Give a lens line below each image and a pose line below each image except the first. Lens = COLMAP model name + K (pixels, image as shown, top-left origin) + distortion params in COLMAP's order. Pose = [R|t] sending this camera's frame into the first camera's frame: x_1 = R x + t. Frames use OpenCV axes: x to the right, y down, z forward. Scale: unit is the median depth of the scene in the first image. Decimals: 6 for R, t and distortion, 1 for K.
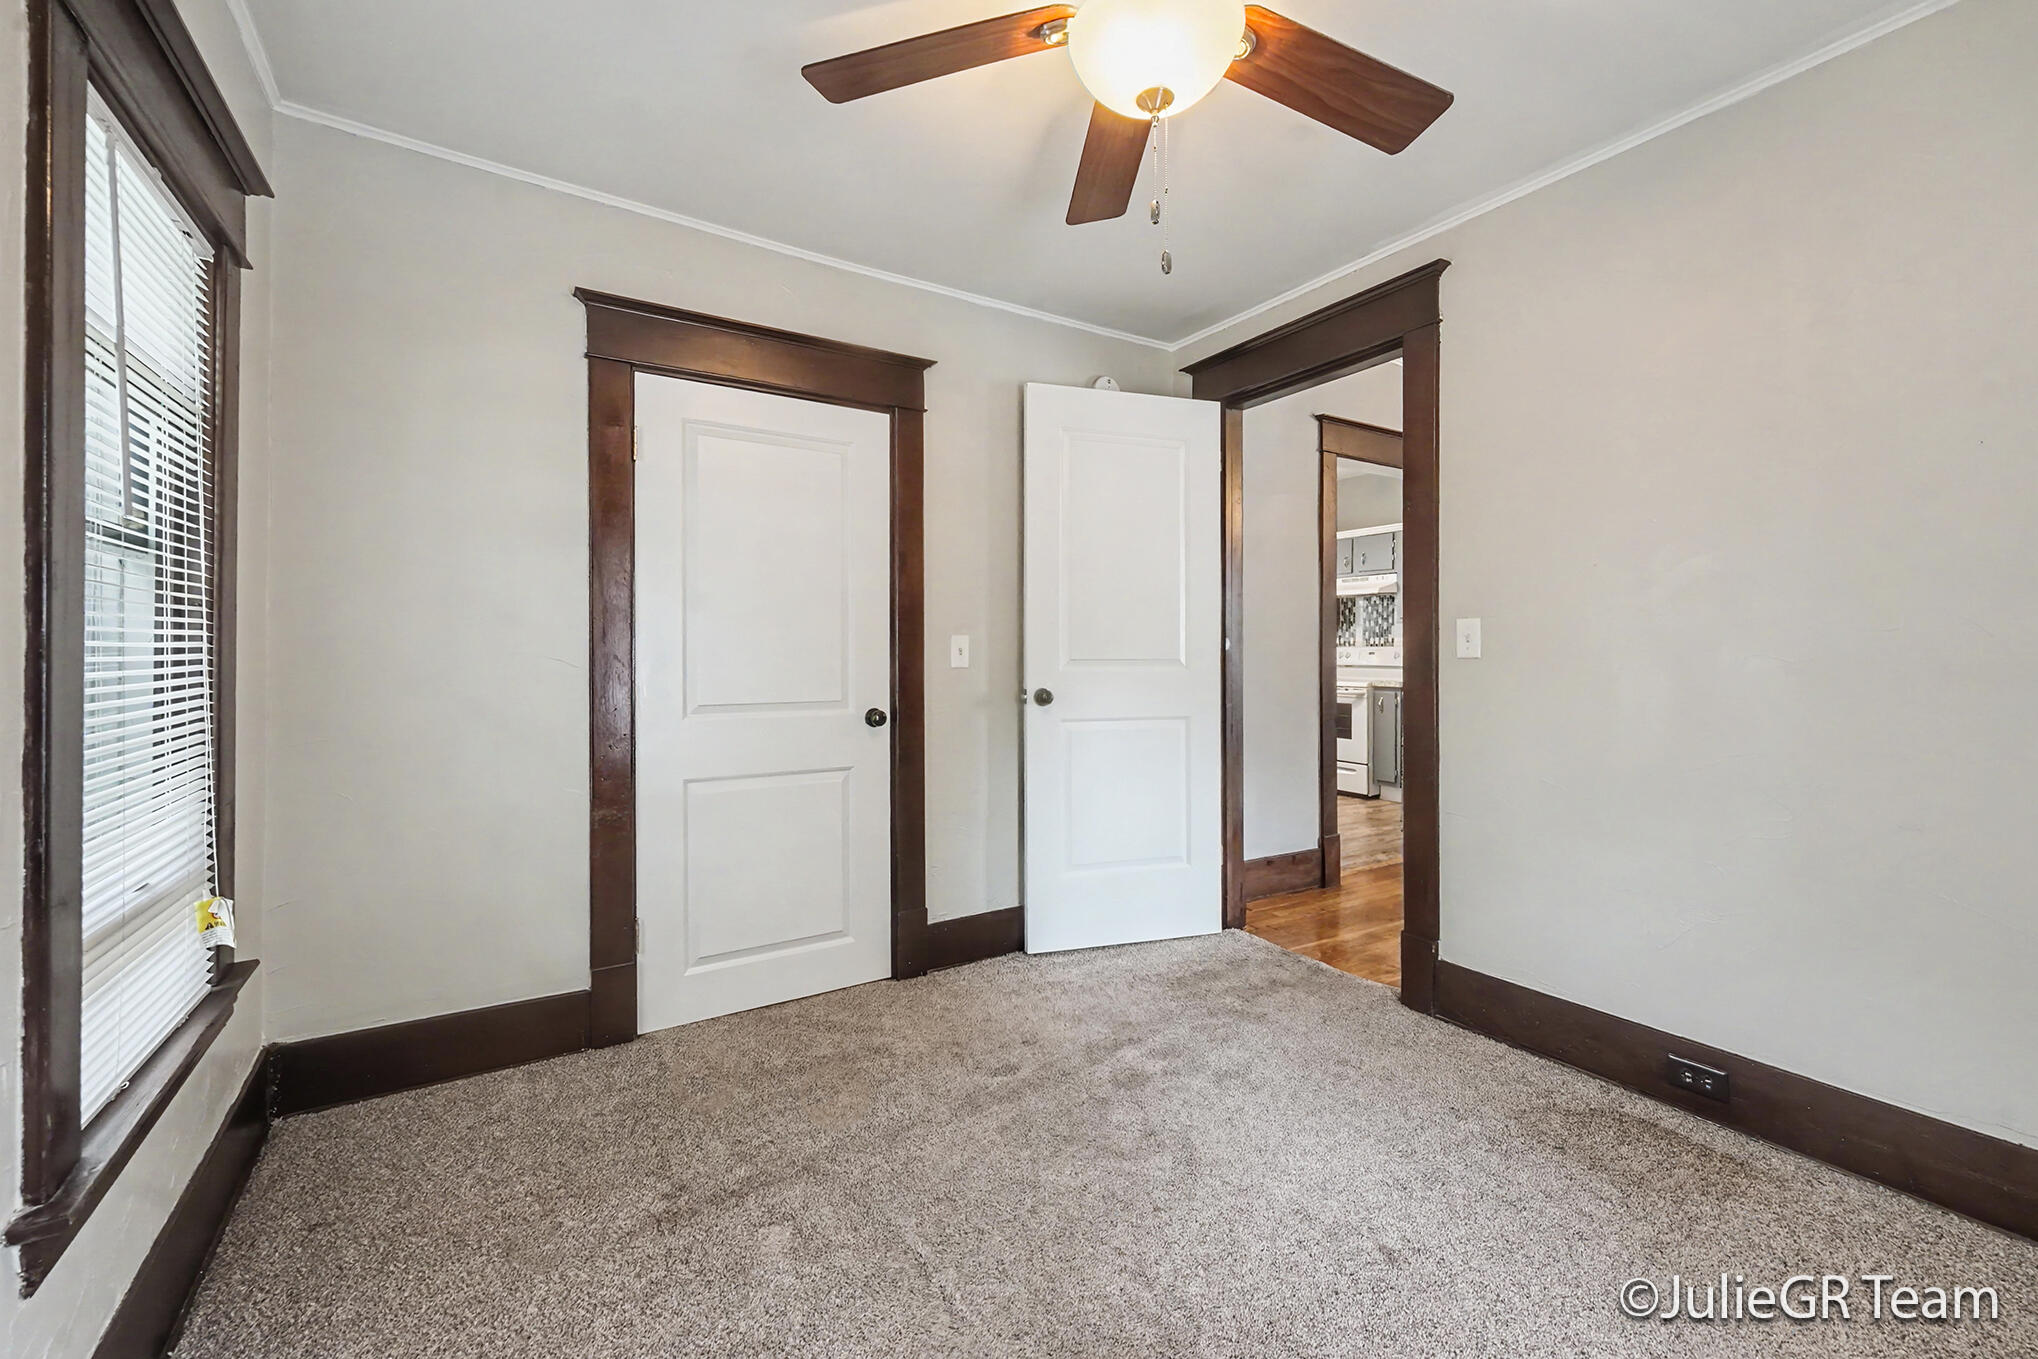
lens RADIAL K [[820.2, 0, 1027.8], [0, 820.2, 657.7], [0, 0, 1]] dist [-0.003525, 0.001248]
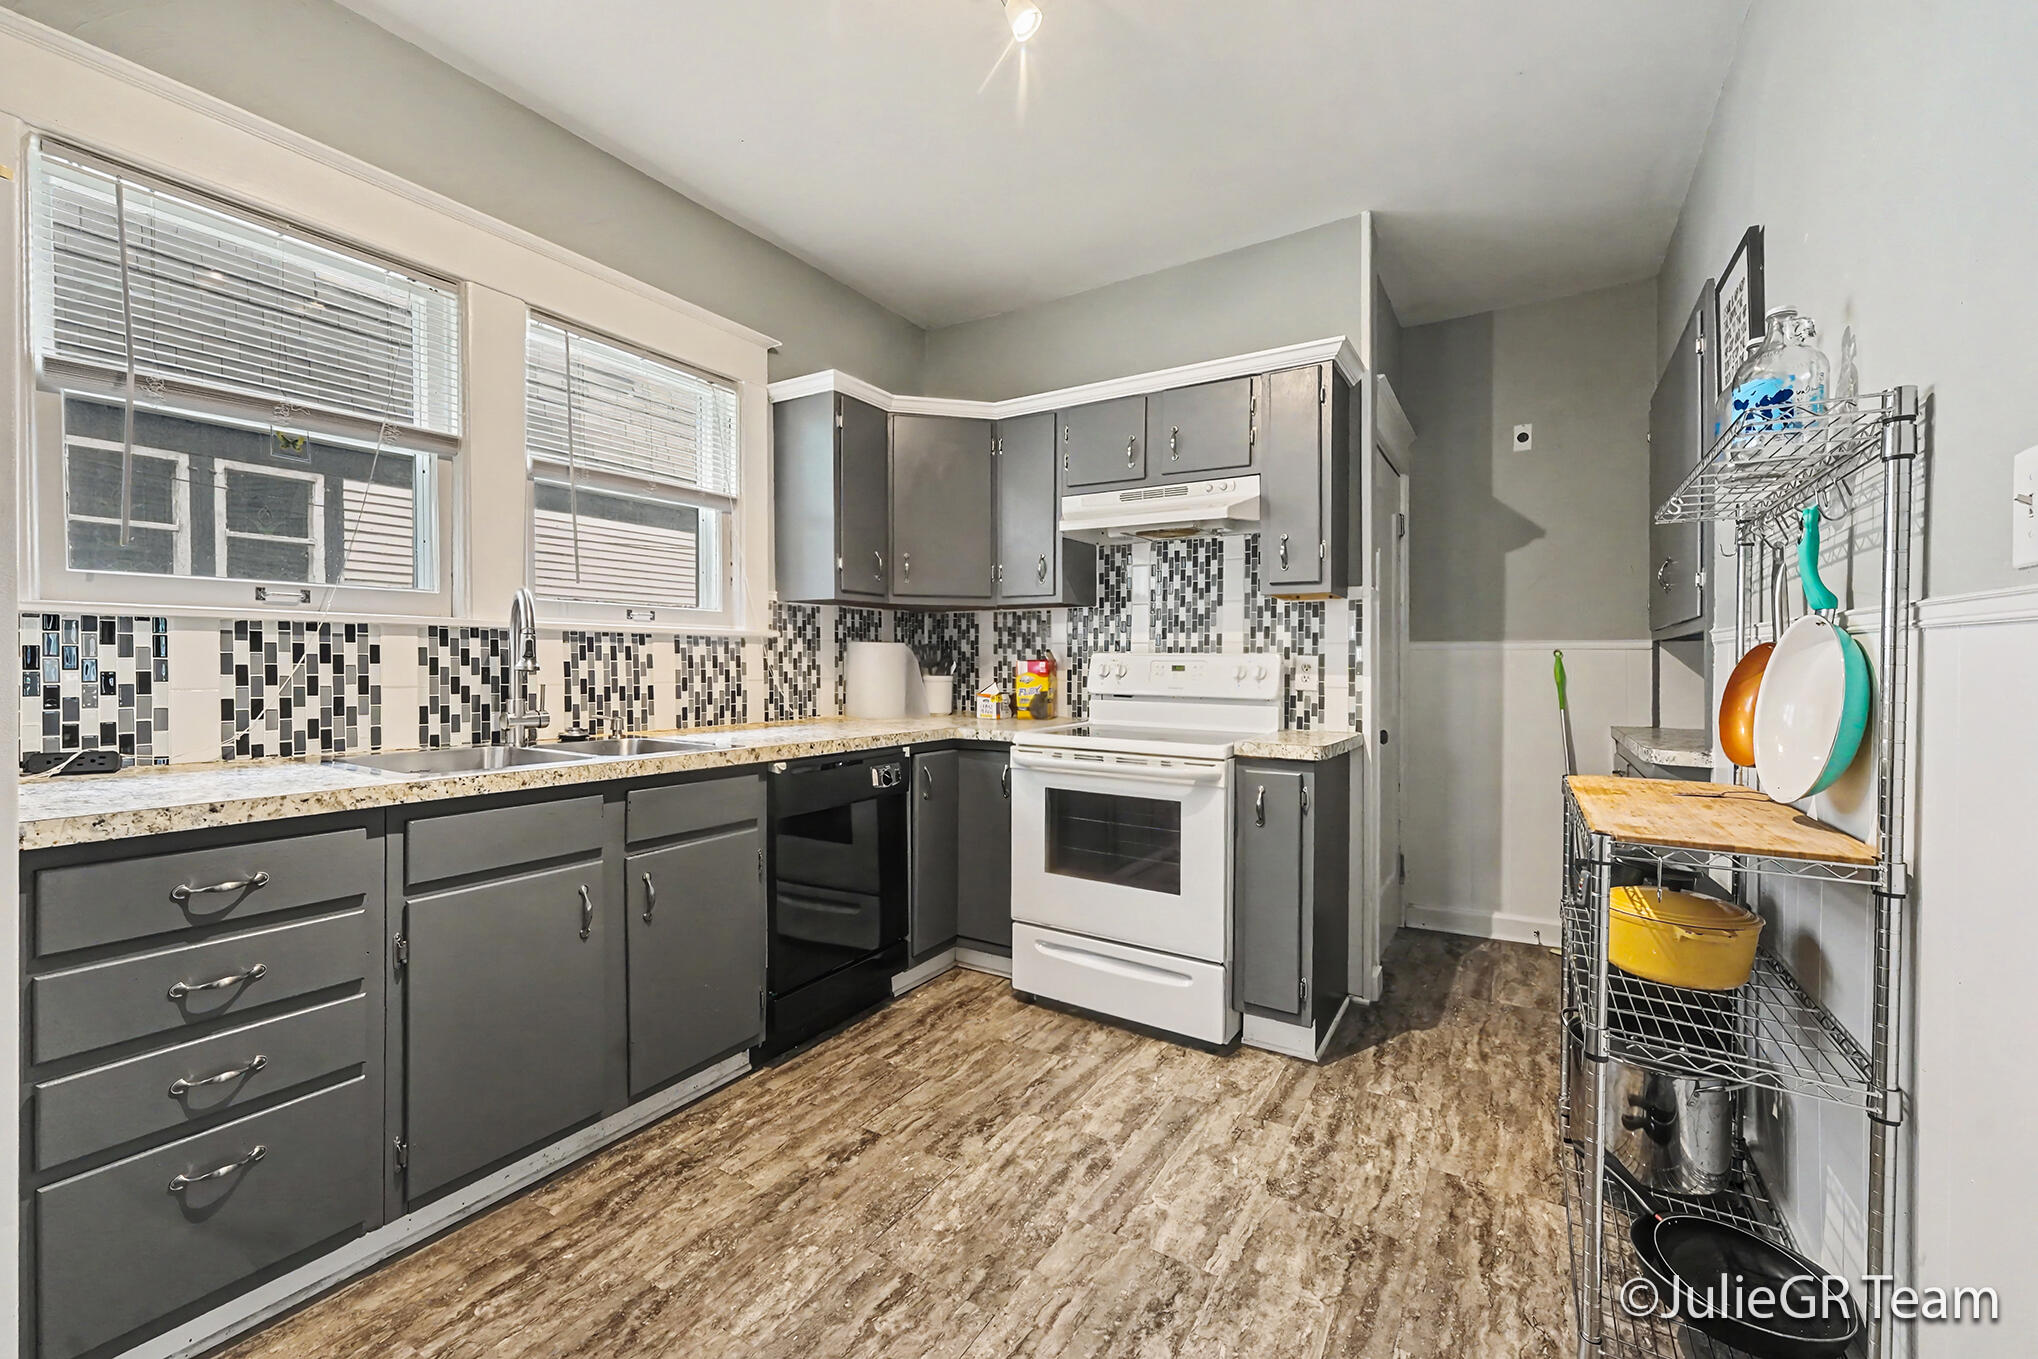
lens RADIAL K [[820.2, 0, 1017.9], [0, 820.2, 671.4], [0, 0, 1]] dist [-0.003525, 0.001248]
pose [[0.886522, 0.011433, 0.462546, 0.140003], [-0.015899, 0.999857, 0.005758, -0.004650], [-0.462414, -0.012459, 0.886577, 0.649192]]
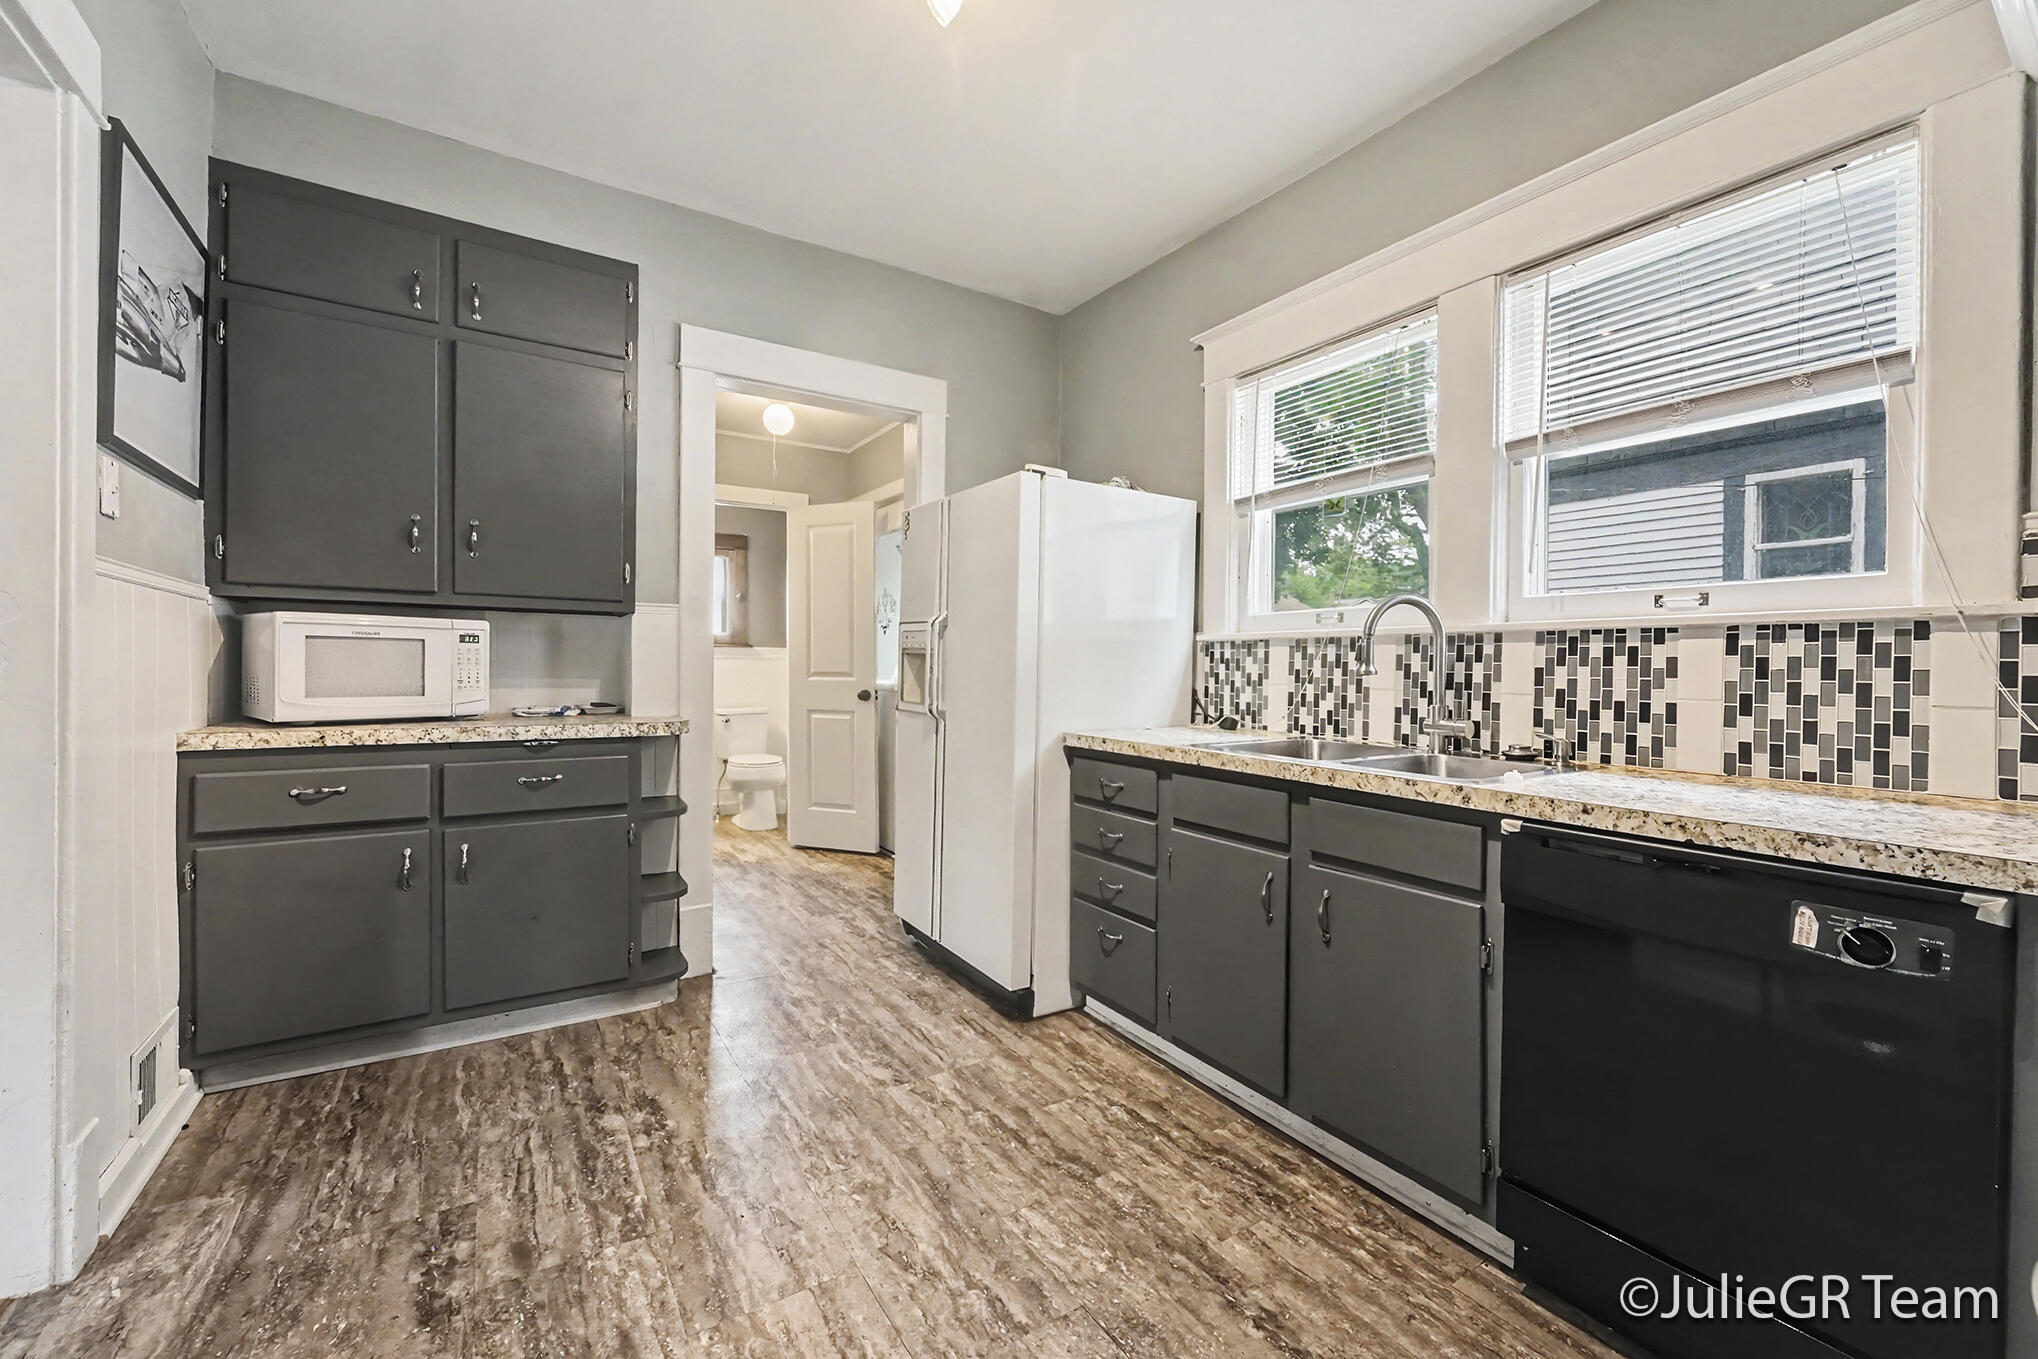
lens RADIAL K [[820.2, 0, 1009.4], [0, 820.2, 681.3], [0, 0, 1]] dist [-0.003525, 0.001248]
pose [[0.025005, 0.029759, -0.999244, 0.417223], [-0.010386, 0.999511, 0.029508, -0.005539], [0.999633, 0.009640, 0.025302, 0.848275]]
